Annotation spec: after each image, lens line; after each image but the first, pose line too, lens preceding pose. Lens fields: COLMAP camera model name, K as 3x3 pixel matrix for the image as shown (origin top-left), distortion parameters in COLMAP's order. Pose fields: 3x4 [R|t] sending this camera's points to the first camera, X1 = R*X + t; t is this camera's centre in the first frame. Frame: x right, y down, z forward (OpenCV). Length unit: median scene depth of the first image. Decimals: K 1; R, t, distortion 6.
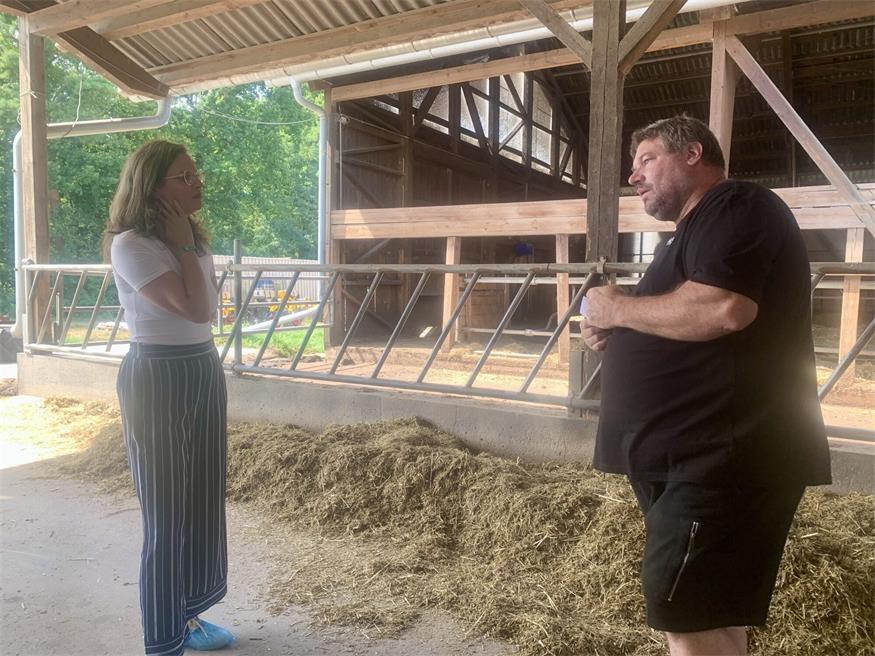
lens RADIAL K [[660.2, 0, 437.5], [0, 660.2, 328.0], [0, 0, 1]] dist [0.005260, 0.003560]
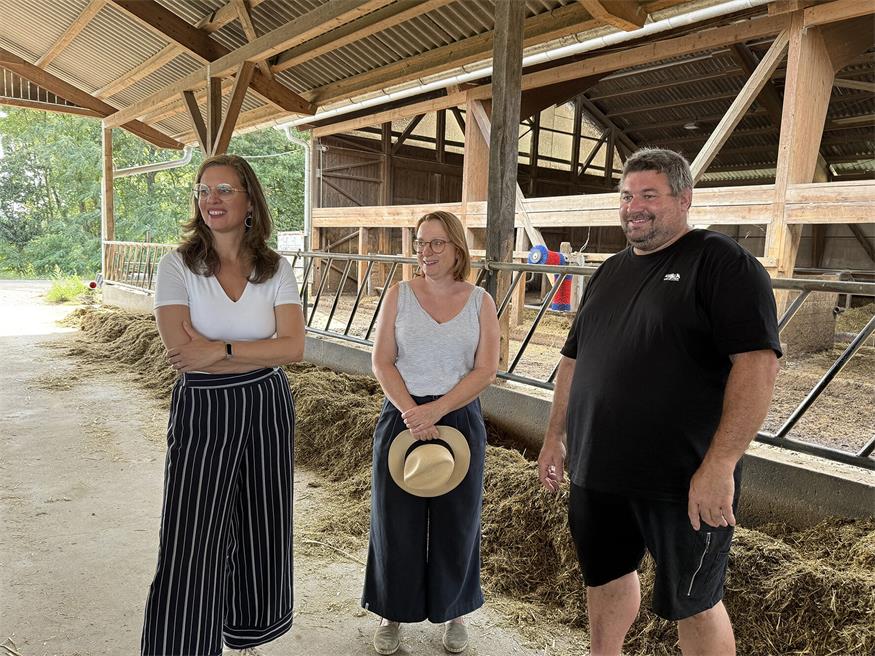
lens RADIAL K [[651.9, 0, 434.7], [0, 651.9, 348.5], [0, 0, 1]] dist [0.103249, -0.170939]
pose [[0.937450, 0.074088, -0.340146, 0.619687], [-0.054134, 0.996230, 0.067795, 0.029341], [0.343886, -0.045141, 0.937926, -0.350843]]
